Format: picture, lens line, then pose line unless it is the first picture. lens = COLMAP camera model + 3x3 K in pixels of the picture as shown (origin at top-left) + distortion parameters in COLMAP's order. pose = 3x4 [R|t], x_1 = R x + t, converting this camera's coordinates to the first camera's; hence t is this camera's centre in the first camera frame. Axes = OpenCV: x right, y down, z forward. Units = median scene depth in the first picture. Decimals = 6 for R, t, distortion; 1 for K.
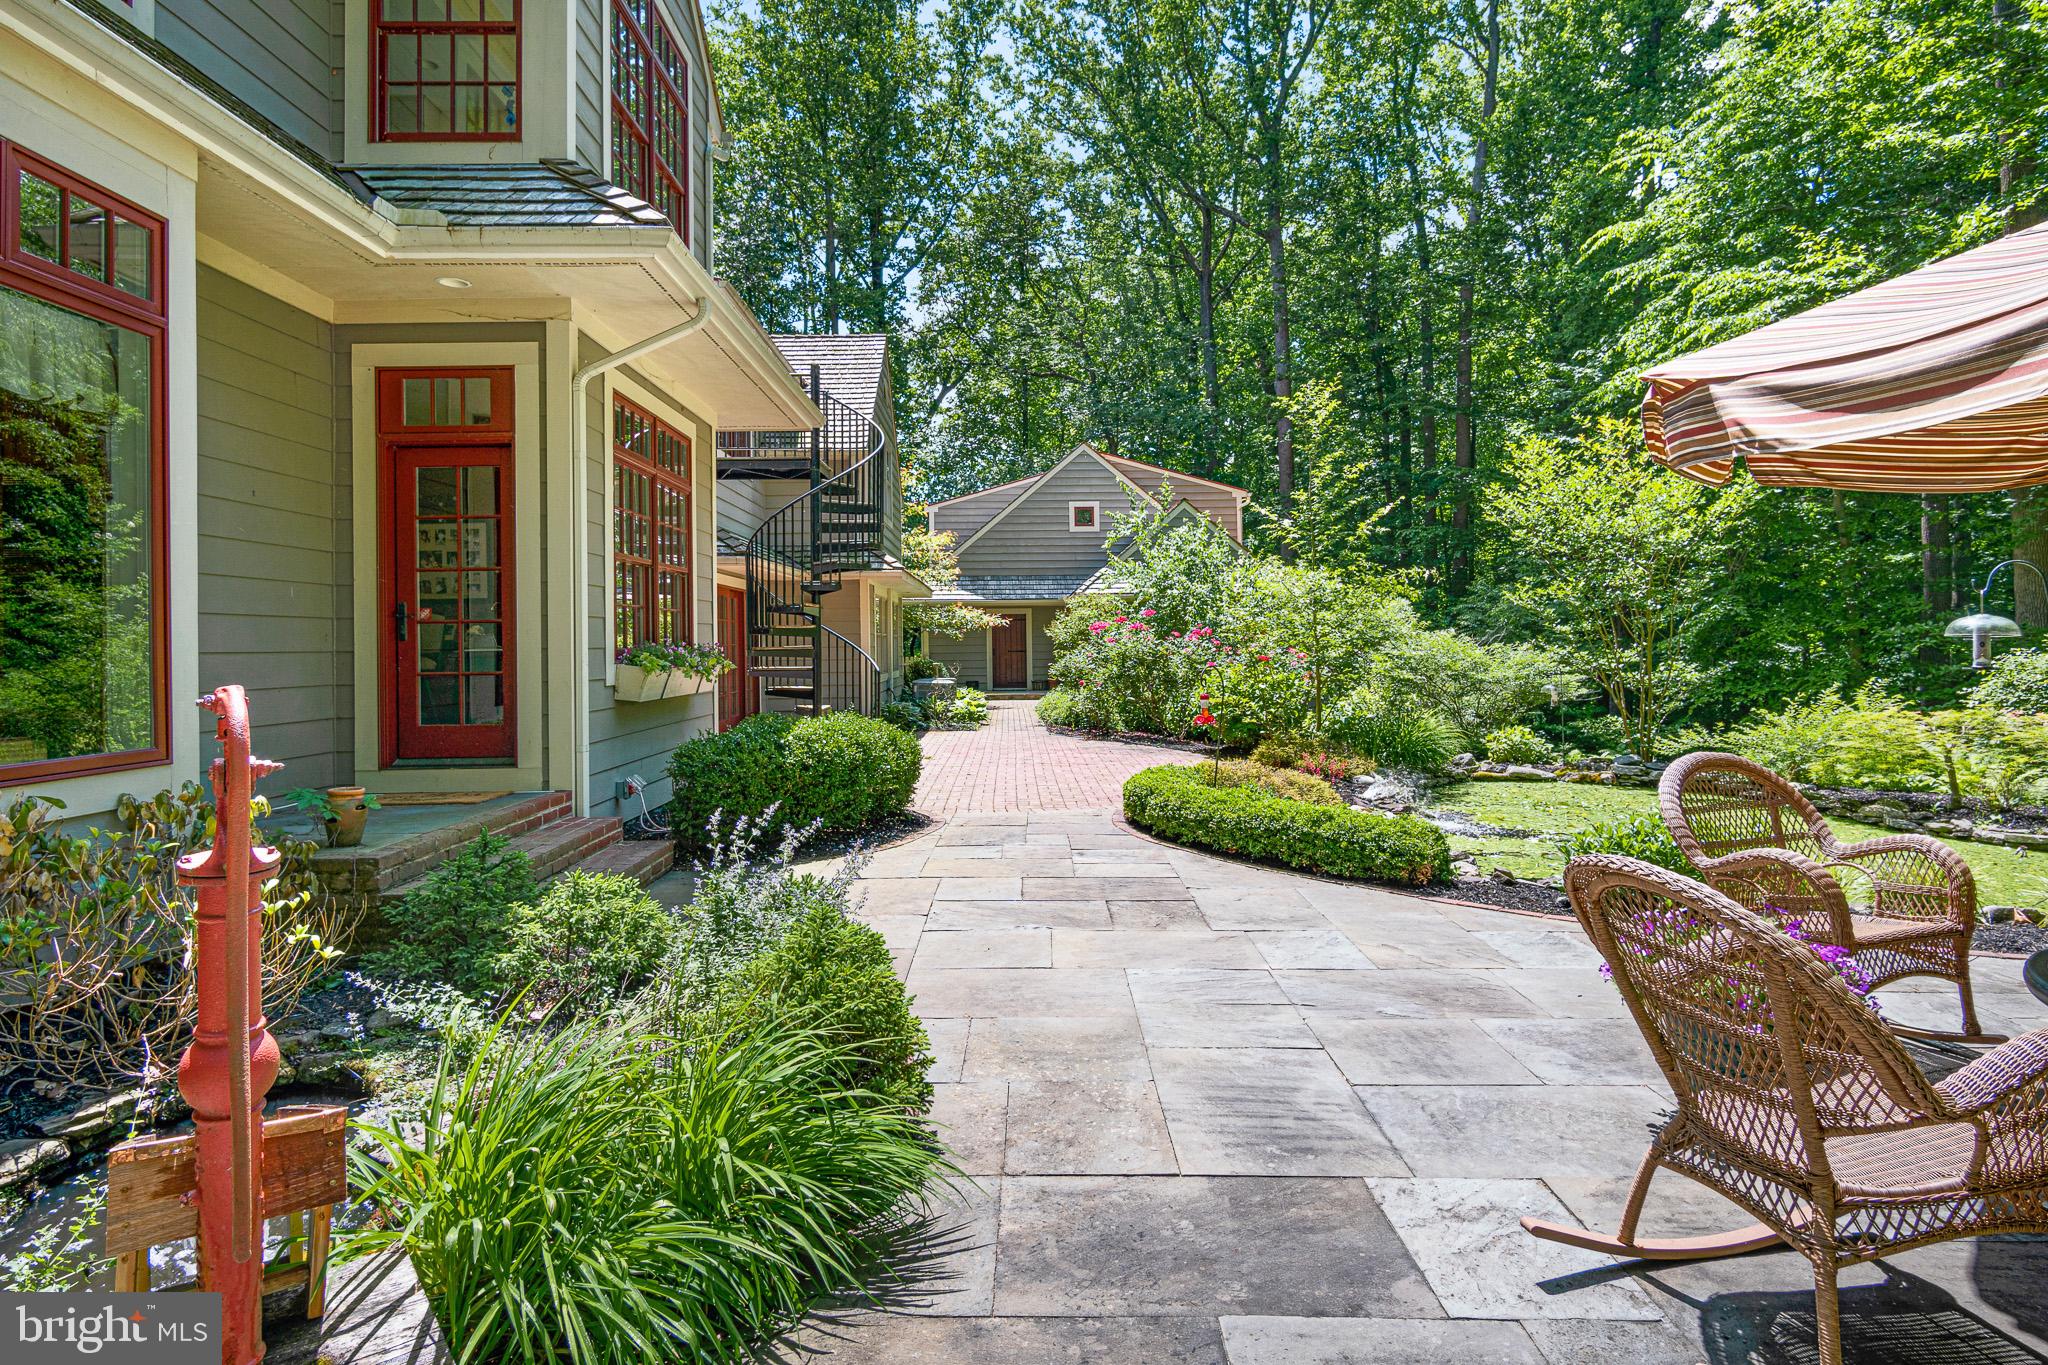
lens RADIAL K [[1111.9, 0, 1022.1], [0, 1111.9, 655.5], [0, 0, 1]] dist [-0.021524, 0.000456]
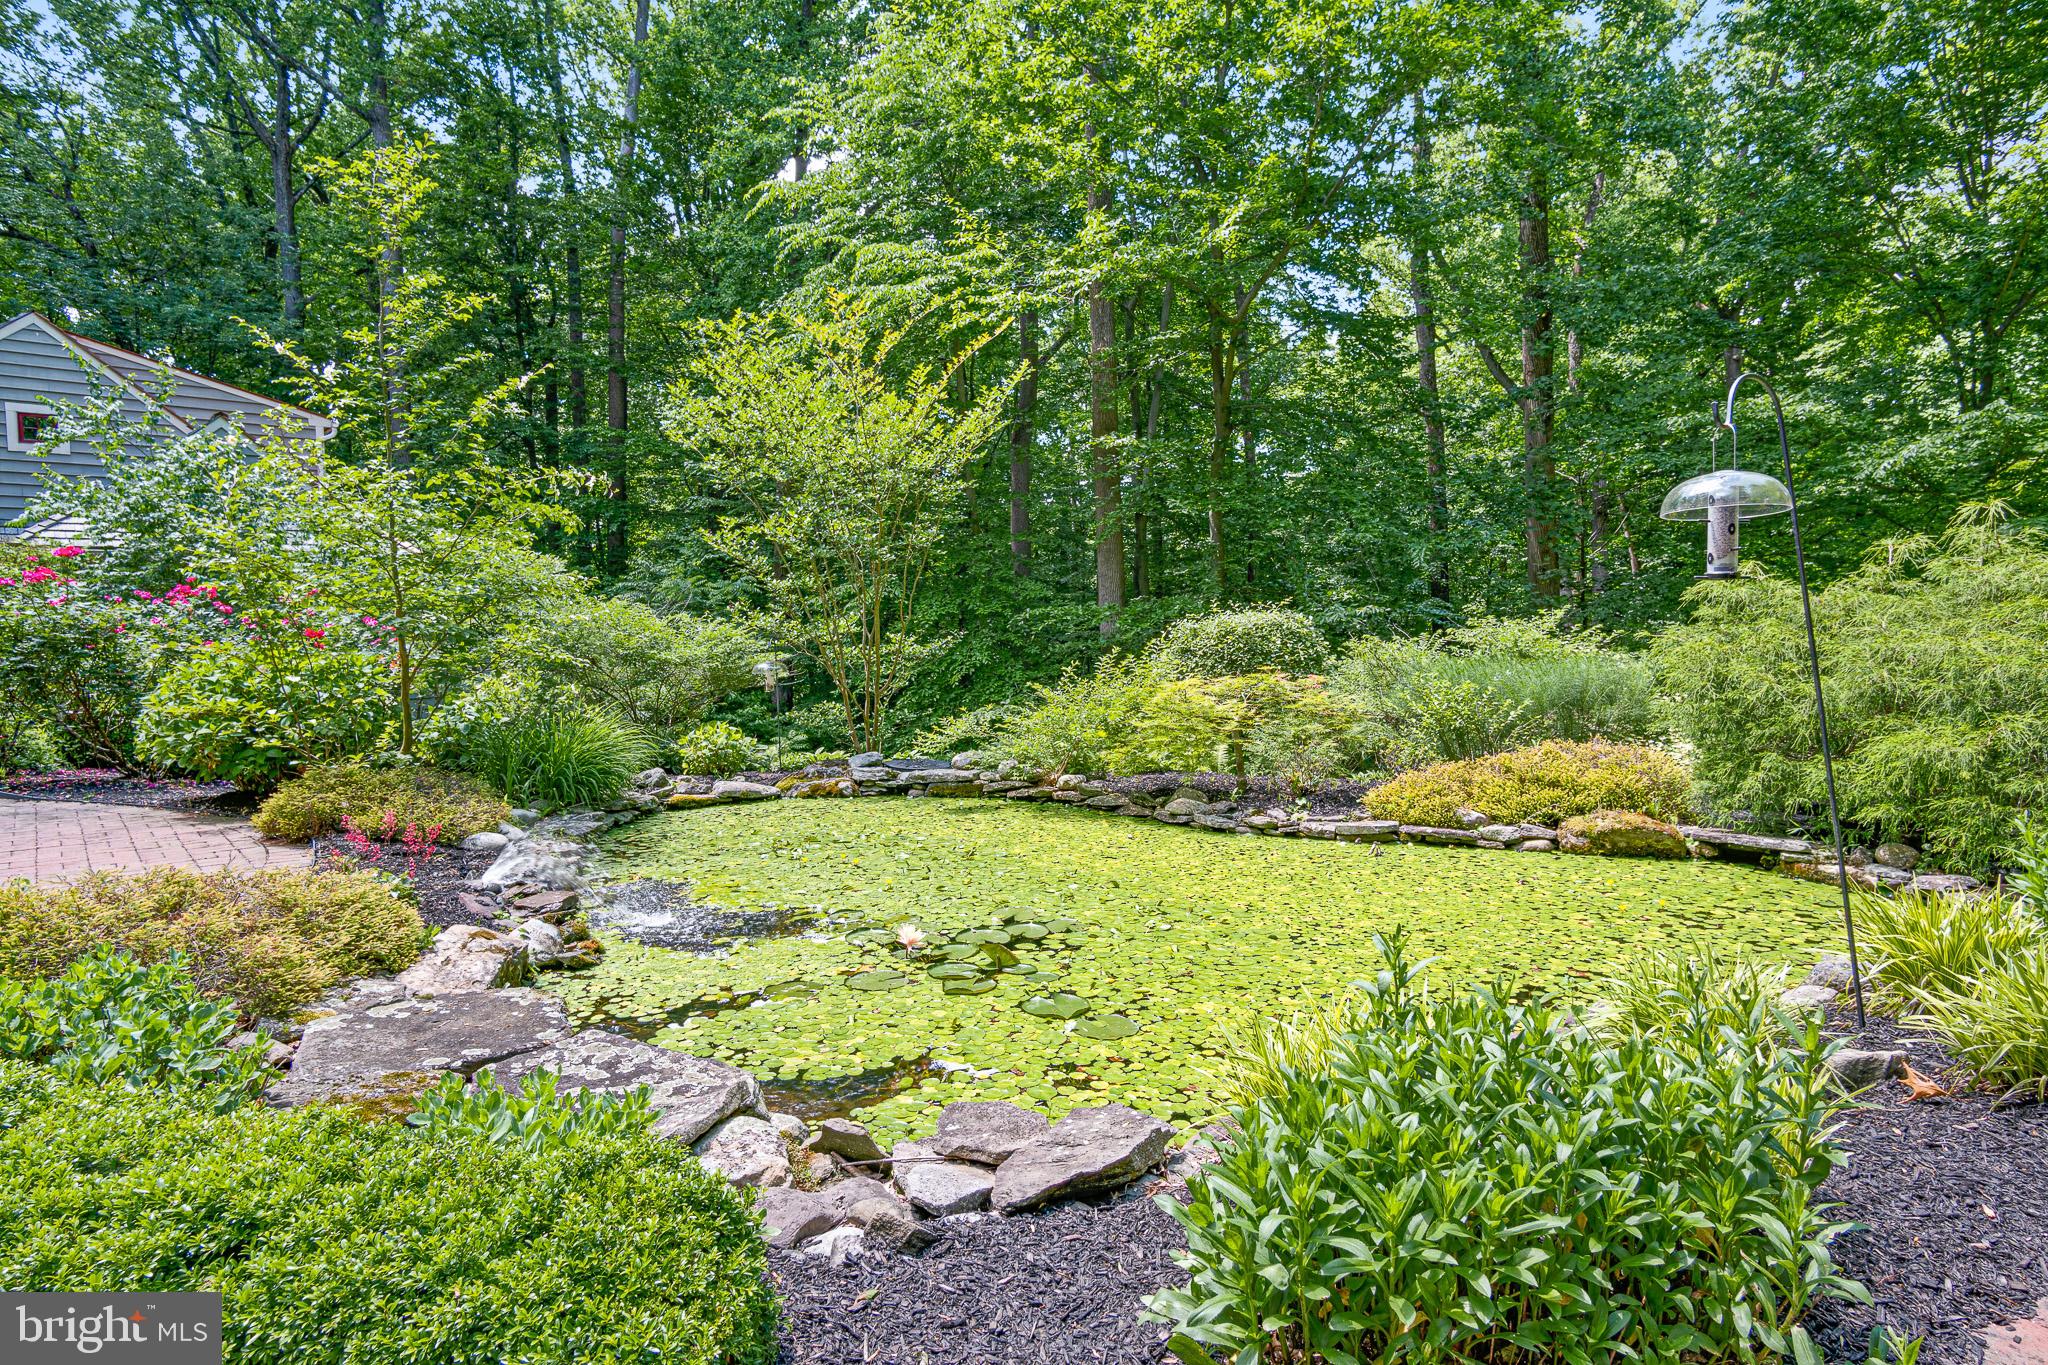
lens RADIAL K [[1111.9, 0, 1022.1], [0, 1111.9, 655.5], [0, 0, 1]] dist [-0.021524, 0.000456]
pose [[0.743624, -0.022408, 0.668222, 0.115839], [0.018247, 0.999746, 0.013220, 0.014787], [-0.668349, 0.002363, 0.743844, 0.341248]]
